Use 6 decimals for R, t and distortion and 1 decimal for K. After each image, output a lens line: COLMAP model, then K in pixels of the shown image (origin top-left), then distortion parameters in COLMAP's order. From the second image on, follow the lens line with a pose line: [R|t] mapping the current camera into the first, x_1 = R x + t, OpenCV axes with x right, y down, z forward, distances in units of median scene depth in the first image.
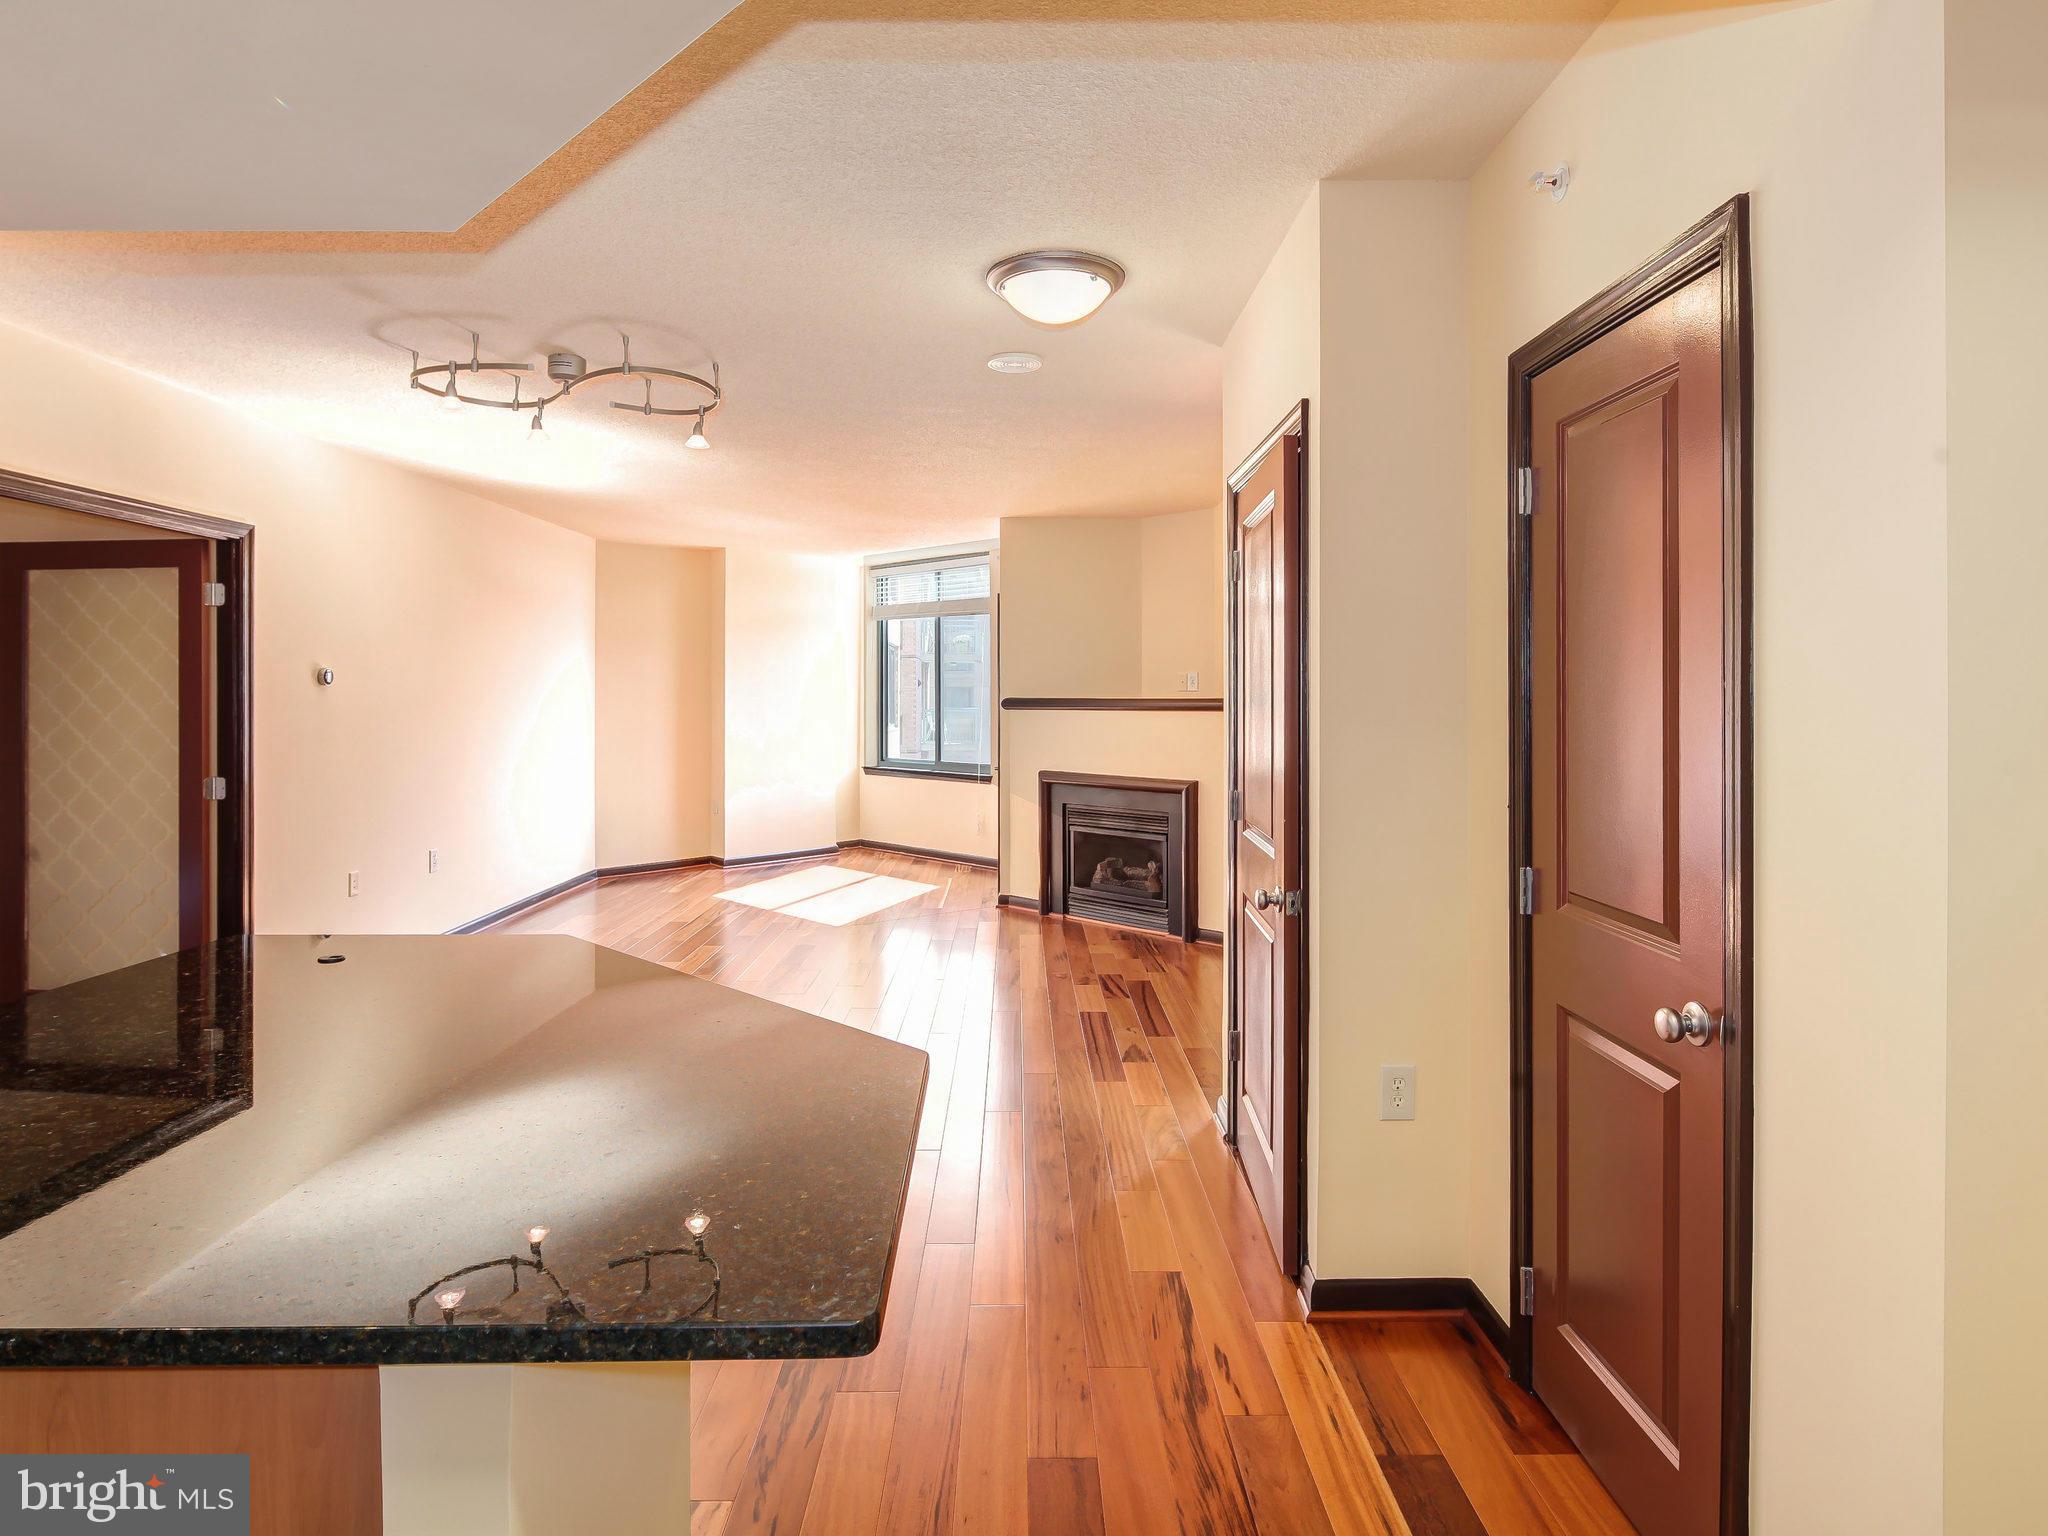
lens RADIAL K [[1133.0, 0, 1028.2], [0, 1133.0, 690.3], [0, 0, 1]] dist [0.005963, -0.004671]
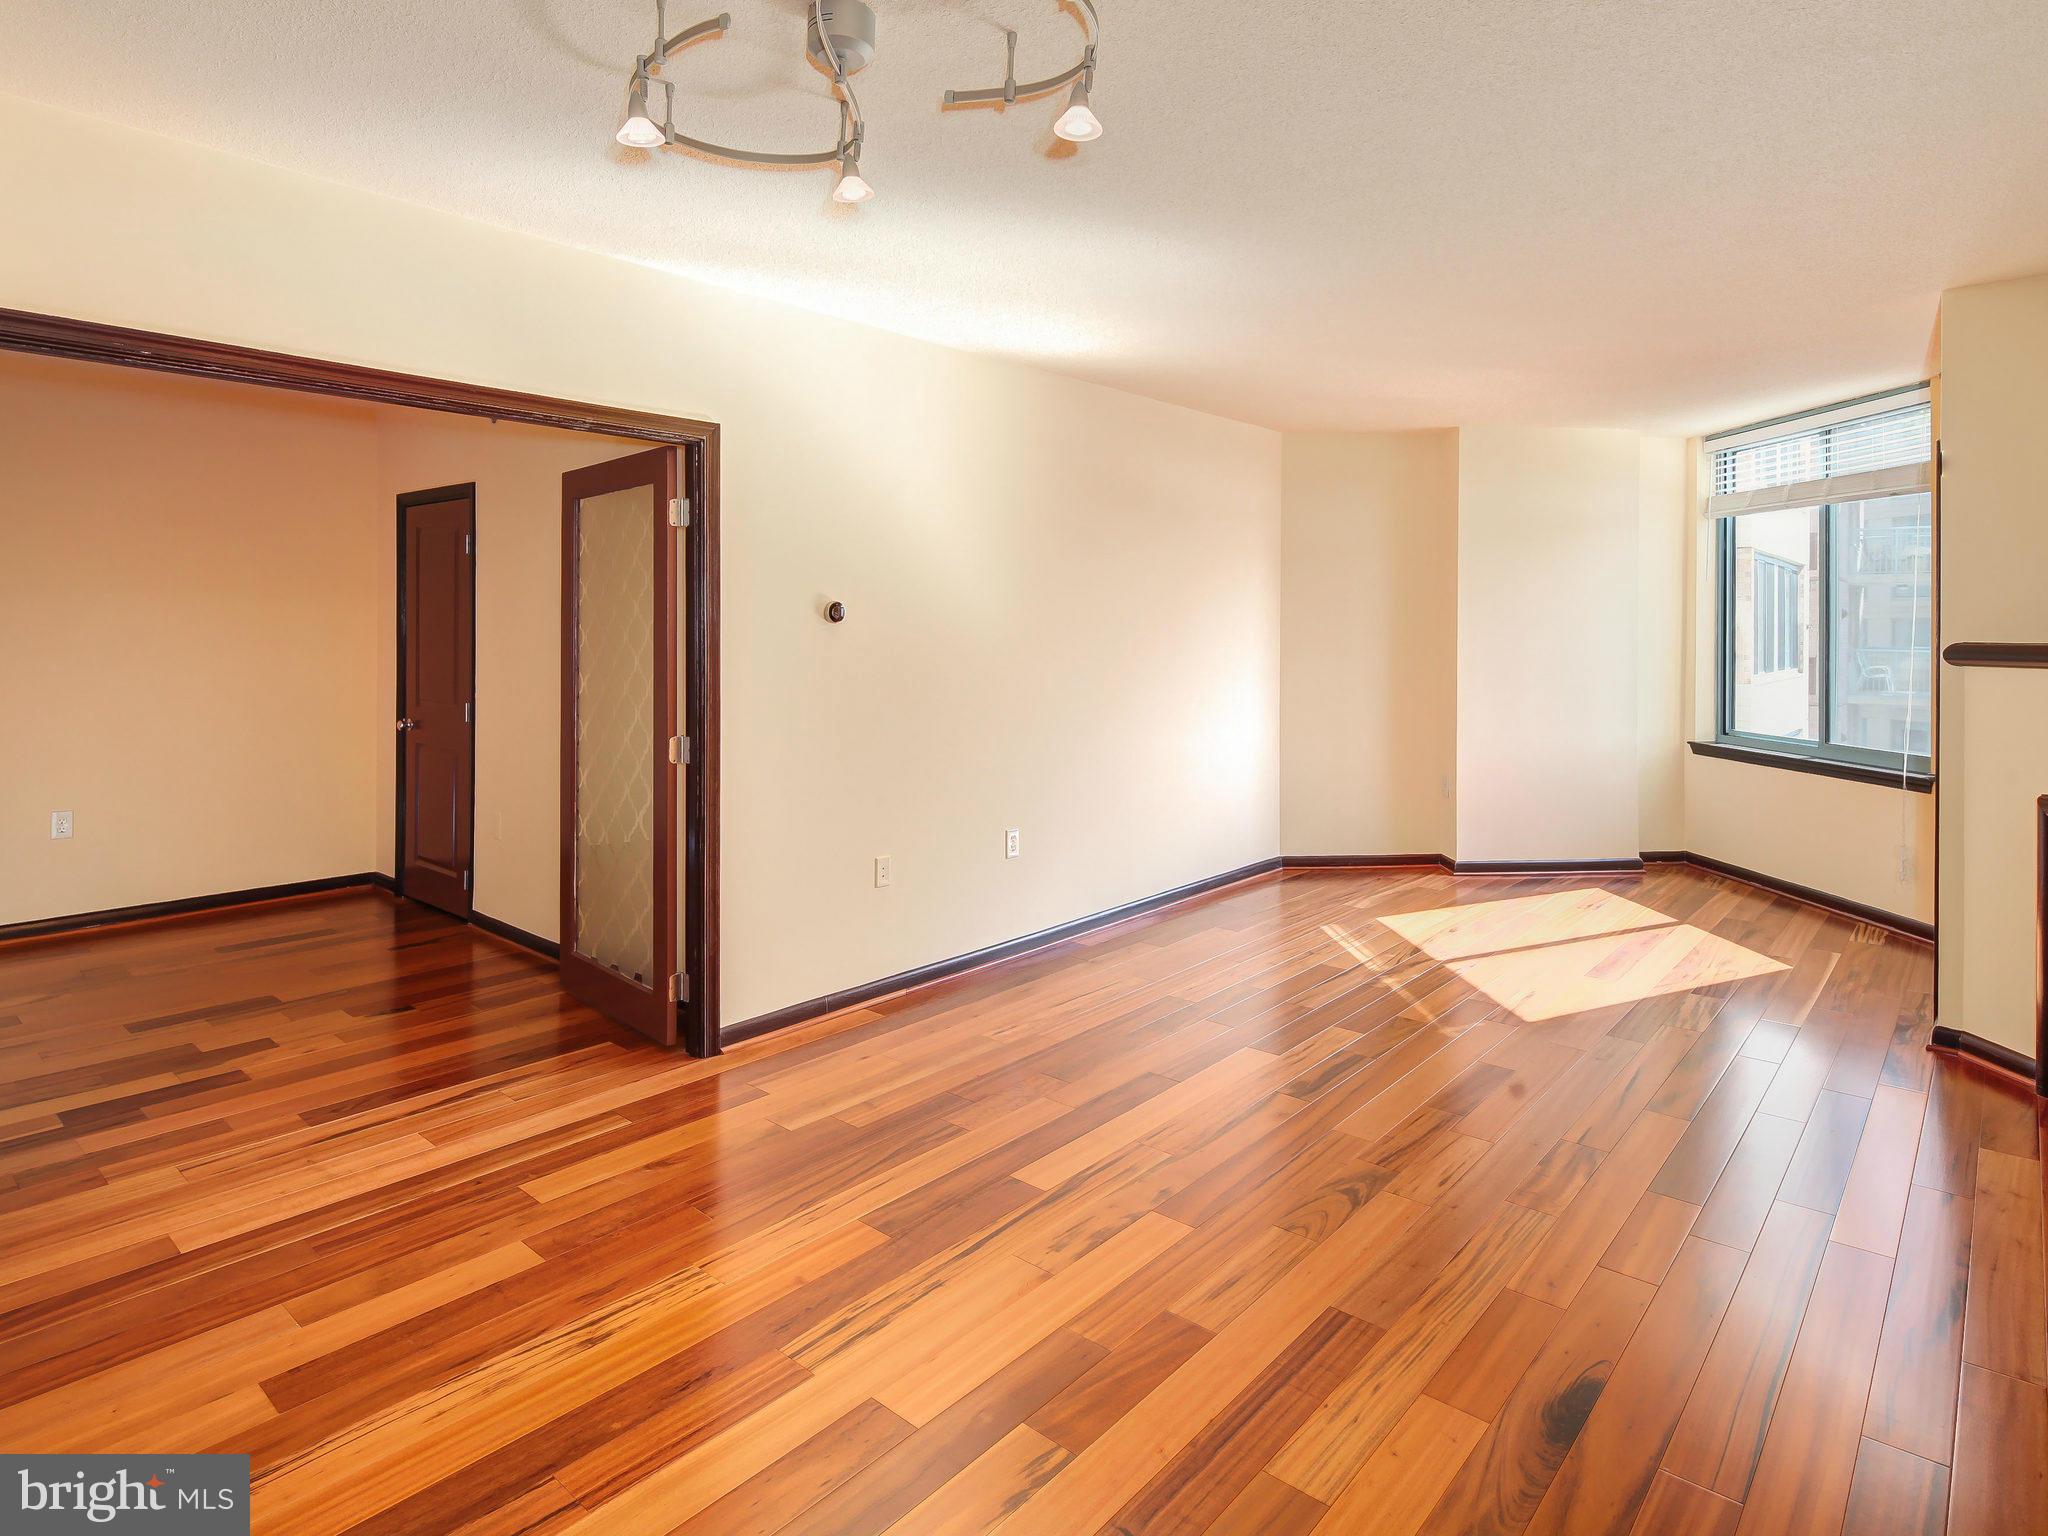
lens RADIAL K [[1133.0, 0, 1022.7], [0, 1133.0, 640.2], [0, 0, 1]] dist [0.005963, -0.004671]
pose [[0.744062, 0.008037, -0.668063, 0.008694], [0.001994, 0.999896, 0.014249, -0.002365], [0.668108, -0.011934, 0.743969, 0.359973]]
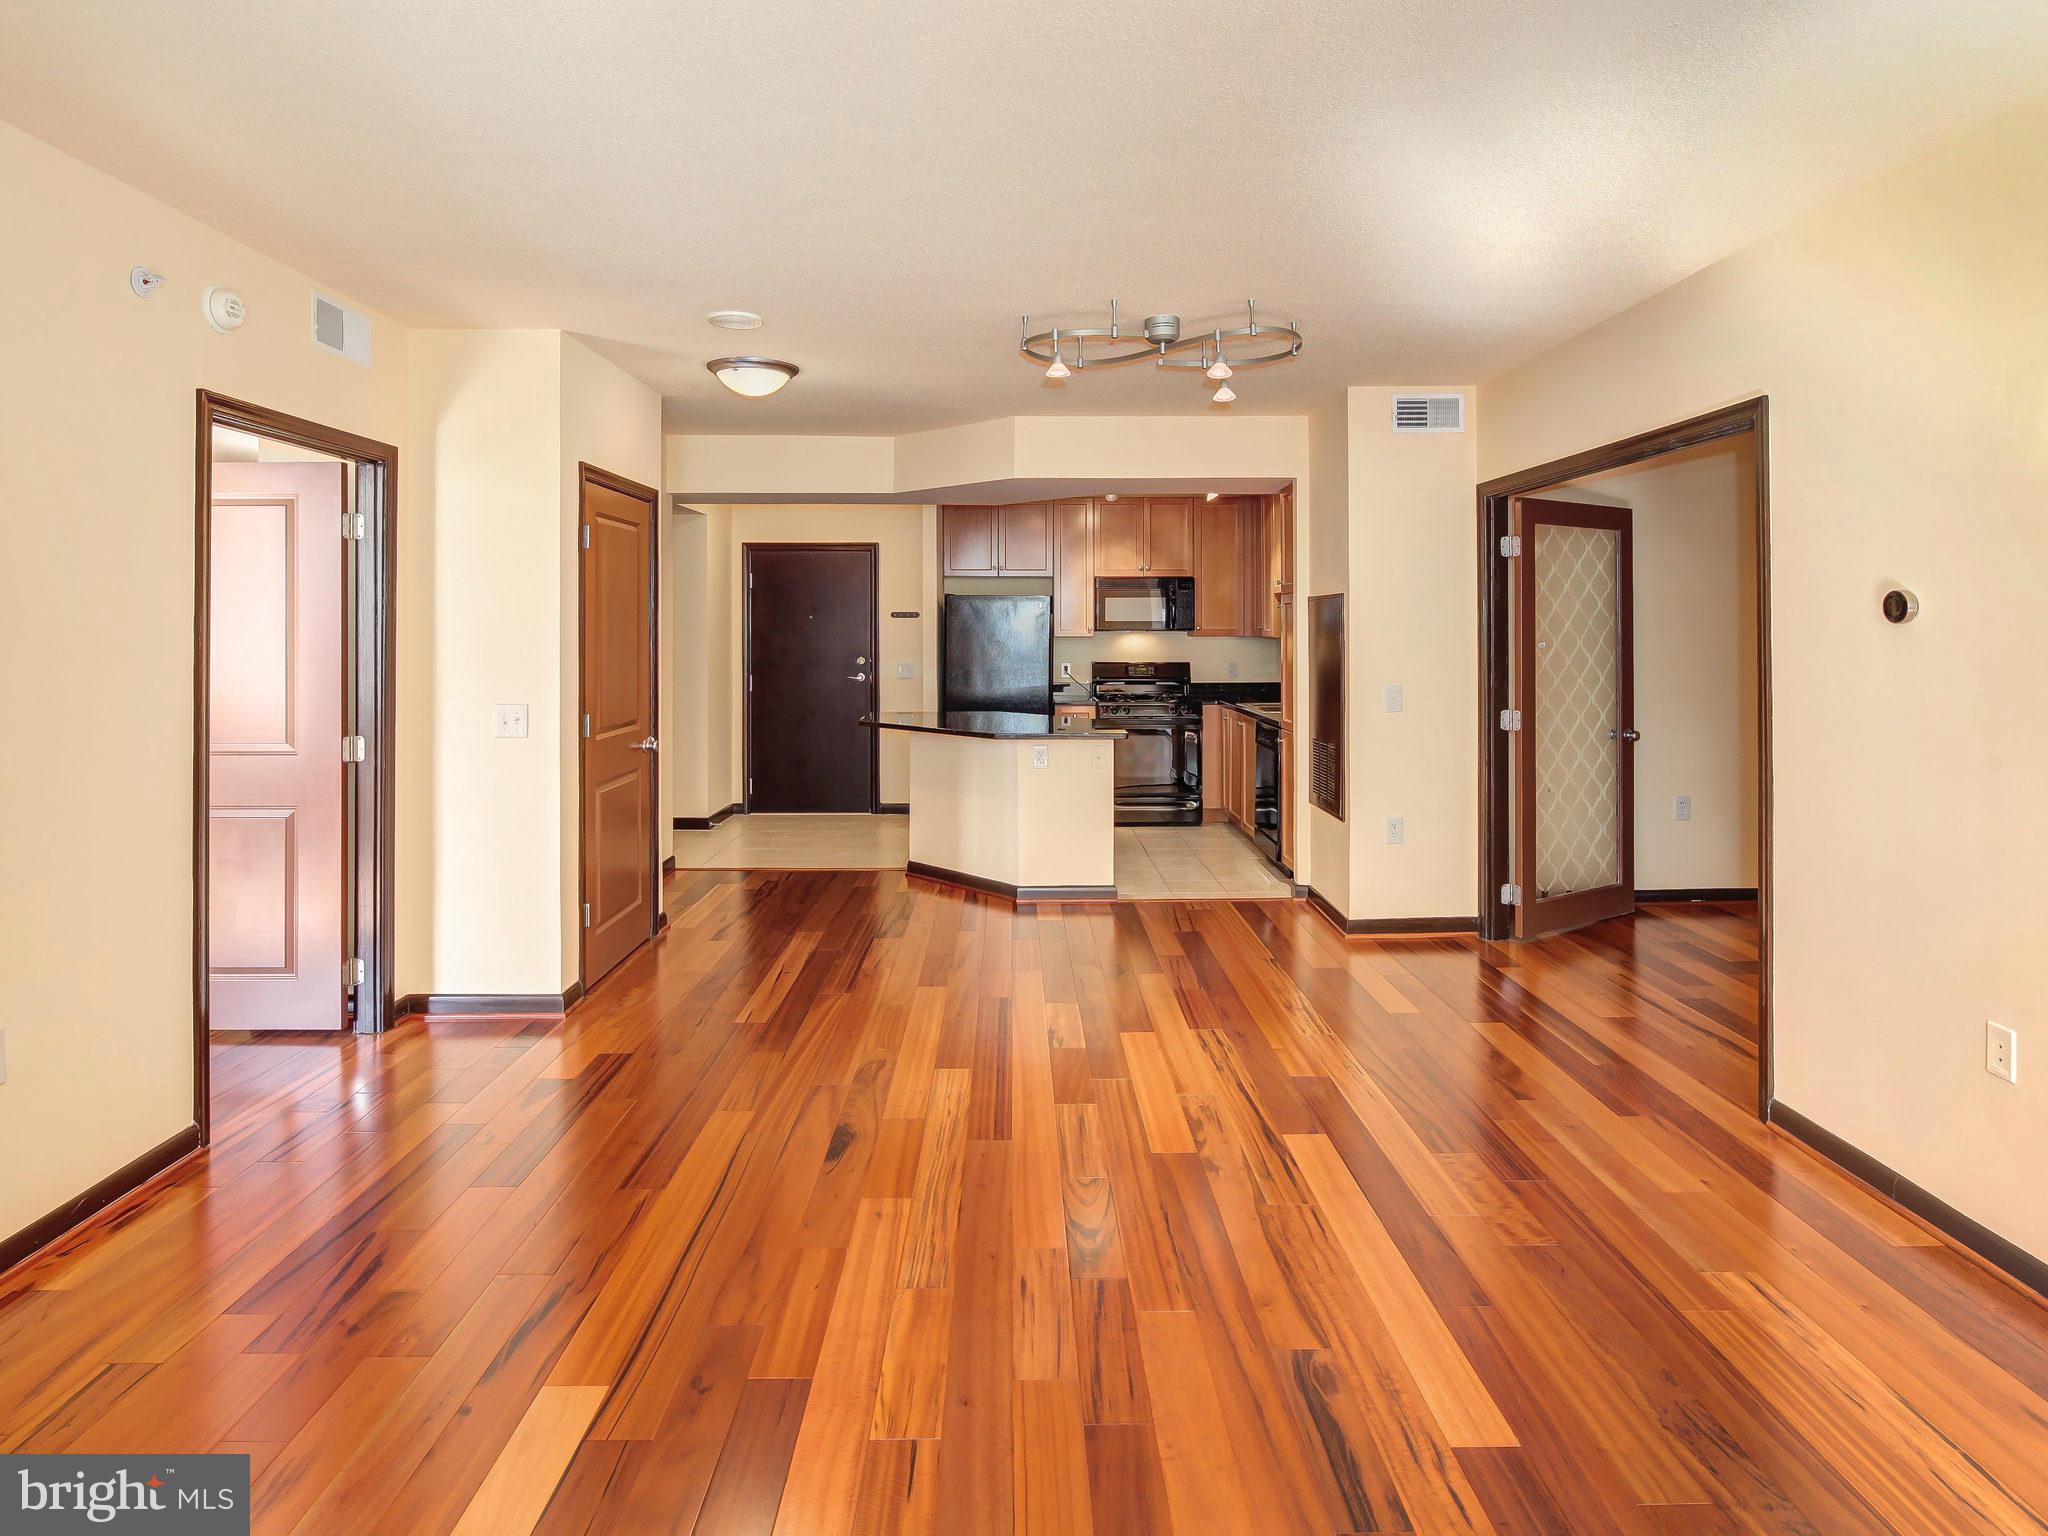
lens RADIAL K [[1133.0, 0, 1037.5], [0, 1133.0, 623.9], [0, 0, 1]] dist [0.005963, -0.004671]
pose [[-0.999936, 0.002298, -0.011033, -0.151580], [0.002458, 0.999891, -0.014551, 0.003313], [0.010999, -0.014577, -0.999833, 1.113693]]
